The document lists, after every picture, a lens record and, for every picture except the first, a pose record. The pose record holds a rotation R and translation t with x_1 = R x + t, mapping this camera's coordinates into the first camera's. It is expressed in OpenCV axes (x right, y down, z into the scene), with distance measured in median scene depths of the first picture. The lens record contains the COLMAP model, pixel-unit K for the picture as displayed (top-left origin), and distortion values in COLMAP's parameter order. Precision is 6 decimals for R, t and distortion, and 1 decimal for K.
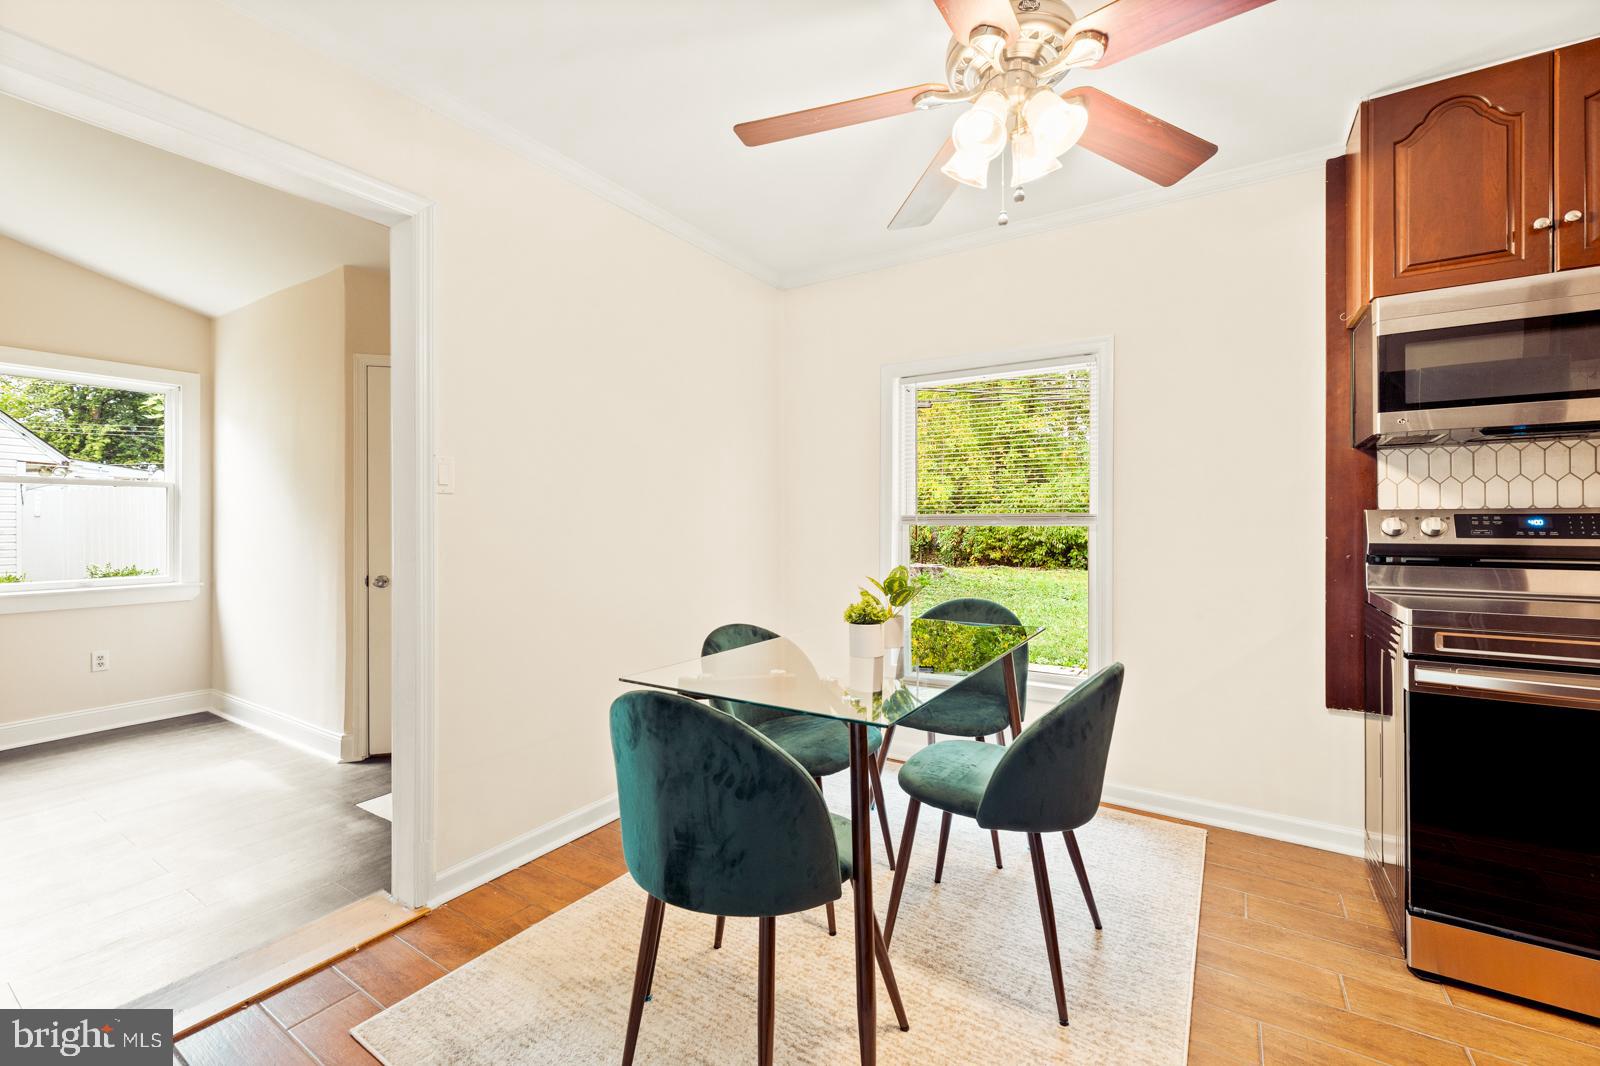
lens RADIAL K [[663.1, 0, 806.1], [0, 663.1, 526.6], [0, 0, 1]] dist [-0.002710, -0.000018]
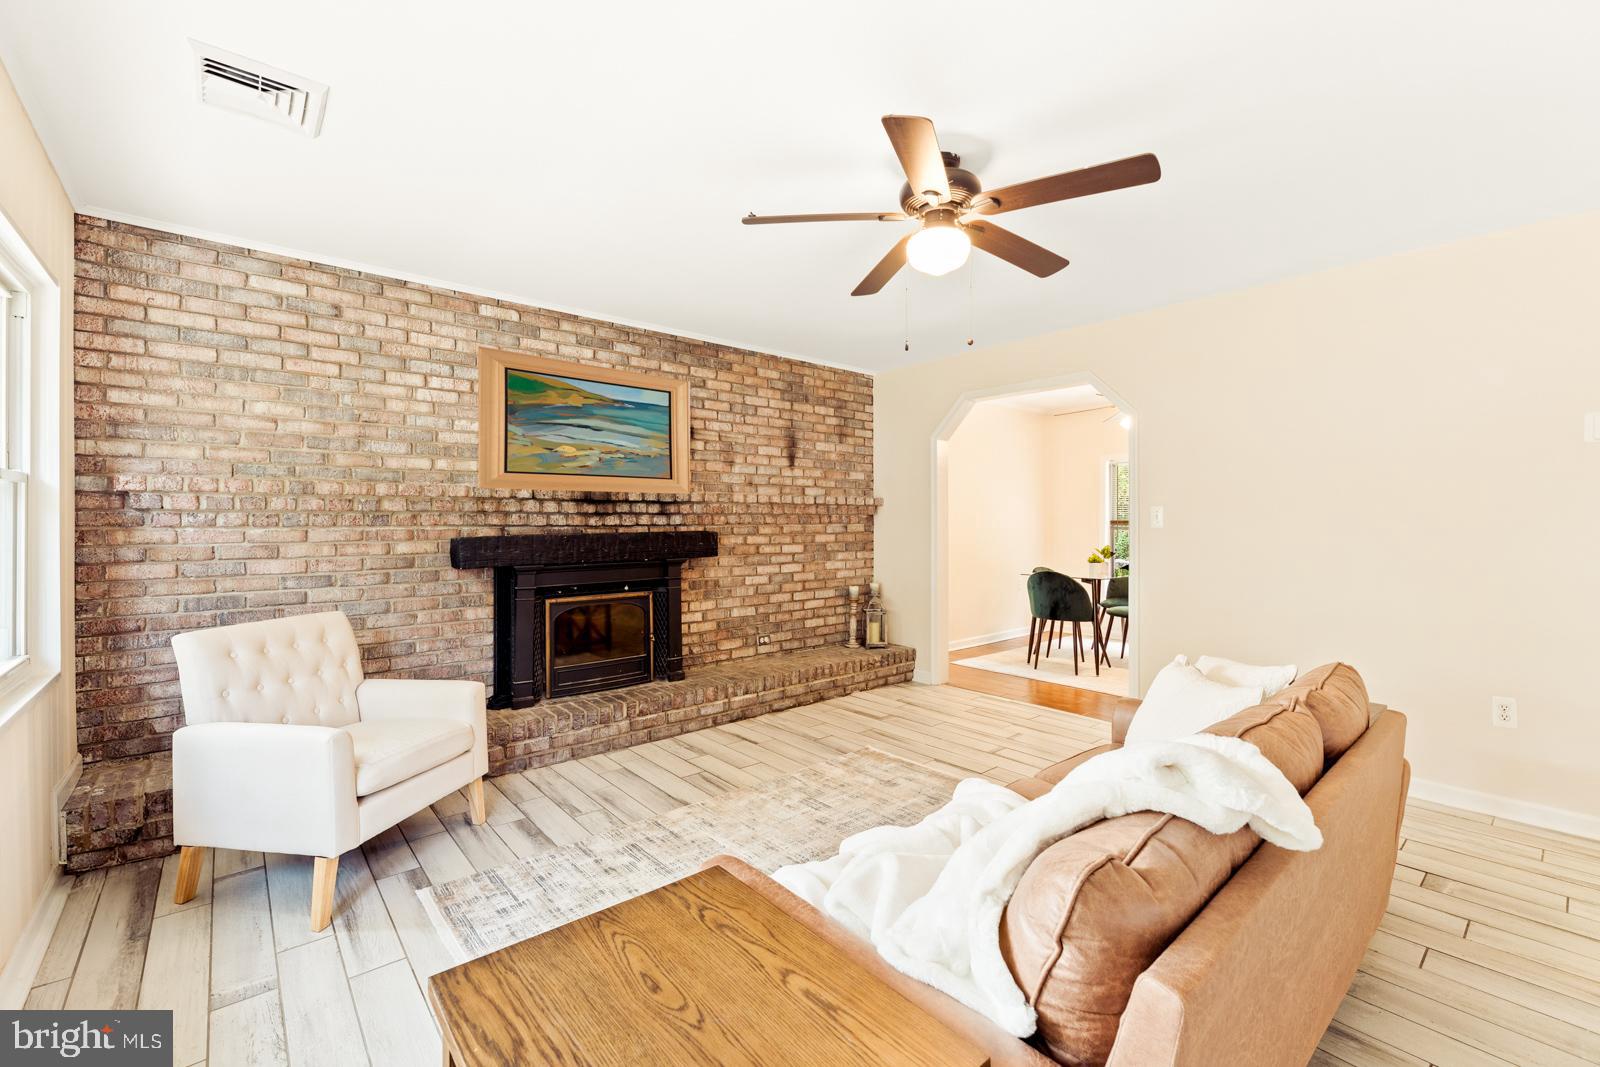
lens RADIAL K [[663.1, 0, 798.7], [0, 663.1, 528.8], [0, 0, 1]] dist [-0.002710, -0.000018]
pose [[0.961012, 0.003467, -0.276484, -0.341220], [0.001831, 0.999820, 0.018903, -0.061958], [0.276500, -0.018672, 0.960833, -2.076763]]
